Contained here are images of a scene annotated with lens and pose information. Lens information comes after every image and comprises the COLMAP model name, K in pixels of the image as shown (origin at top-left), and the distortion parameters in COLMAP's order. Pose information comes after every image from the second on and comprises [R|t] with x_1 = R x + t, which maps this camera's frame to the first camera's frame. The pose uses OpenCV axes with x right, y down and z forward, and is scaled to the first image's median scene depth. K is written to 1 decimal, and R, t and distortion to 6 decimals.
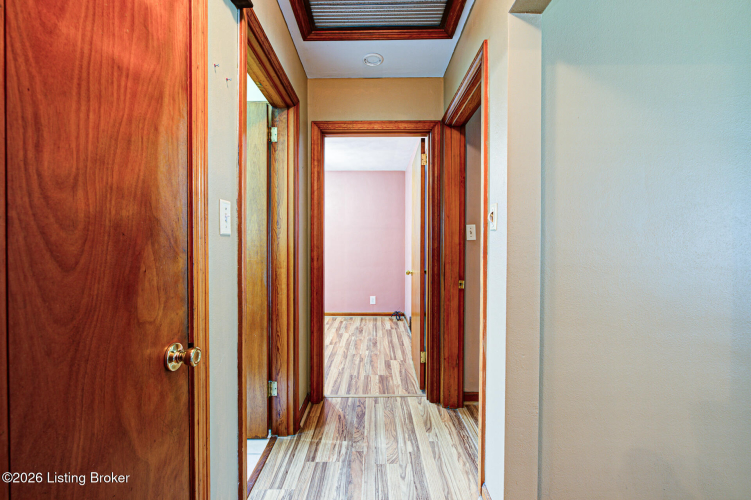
lens RADIAL K [[313.0, 0, 374.7], [0, 313.0, 246.5], [0, 0, 1]] dist [0.000732, 0.001805]
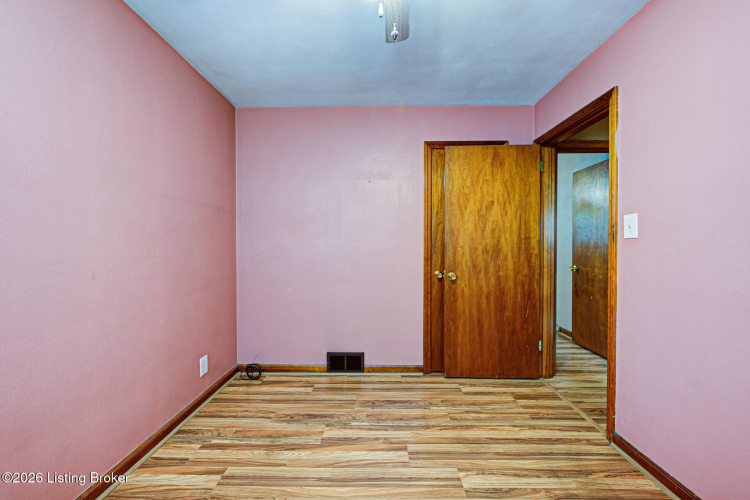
lens RADIAL K [[312.5, 0, 371.2], [0, 312.5, 247.0], [0, 0, 1]] dist [0.000732, 0.001805]
pose [[-0.005842, -0.012343, 0.999907, -0.758953], [-0.004145, 0.999916, 0.012319, -0.003669], [-0.999974, -0.004073, -0.005893, 1.300052]]
